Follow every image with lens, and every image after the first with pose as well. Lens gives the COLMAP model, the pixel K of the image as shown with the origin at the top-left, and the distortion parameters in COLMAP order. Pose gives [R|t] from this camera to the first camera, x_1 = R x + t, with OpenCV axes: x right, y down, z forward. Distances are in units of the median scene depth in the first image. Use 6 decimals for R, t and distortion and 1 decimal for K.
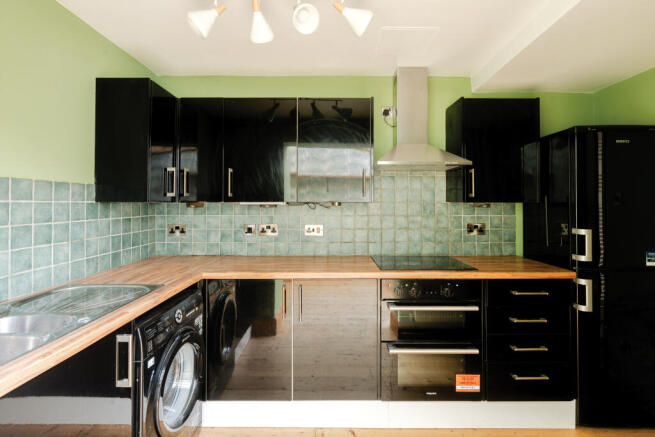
lens RADIAL K [[331.3, 0, 336.6], [0, 331.3, 198.6], [0, 0, 1]] dist [-0.001562, 0.000199]
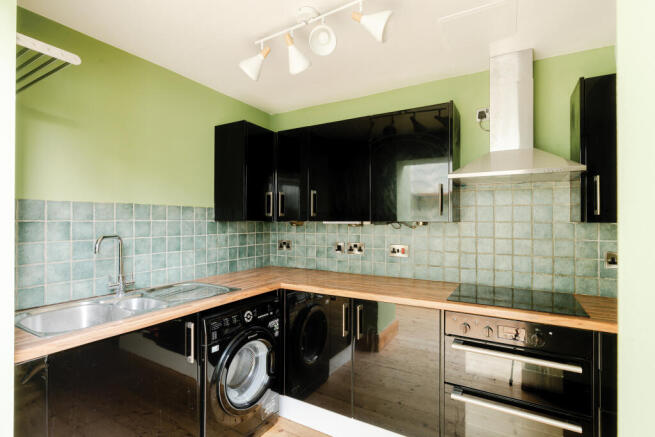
lens RADIAL K [[330.6, 0, 326.8], [0, 330.6, 219.1], [0, 0, 1]] dist [-0.000473, -0.000021]
pose [[0.856697, -0.000976, -0.515820, 0.247256], [0.003750, 0.999984, 0.004336, -0.001017], [0.515807, -0.005649, 0.856686, 0.079283]]
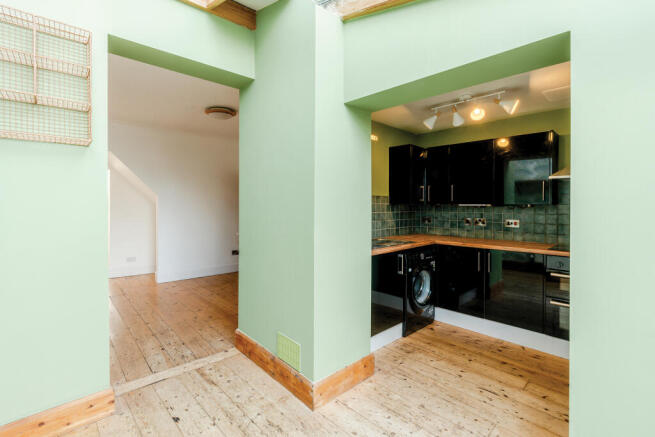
lens RADIAL K [[312.8, 0, 326.4], [0, 312.8, 206.1], [0, 0, 1]] dist [-0.001922, 0.000039]
pose [[0.691666, 0.004956, -0.722201, 0.367007], [0.005007, 0.999920, 0.011657, -0.002311], [0.722200, -0.011679, 0.691585, -0.561539]]
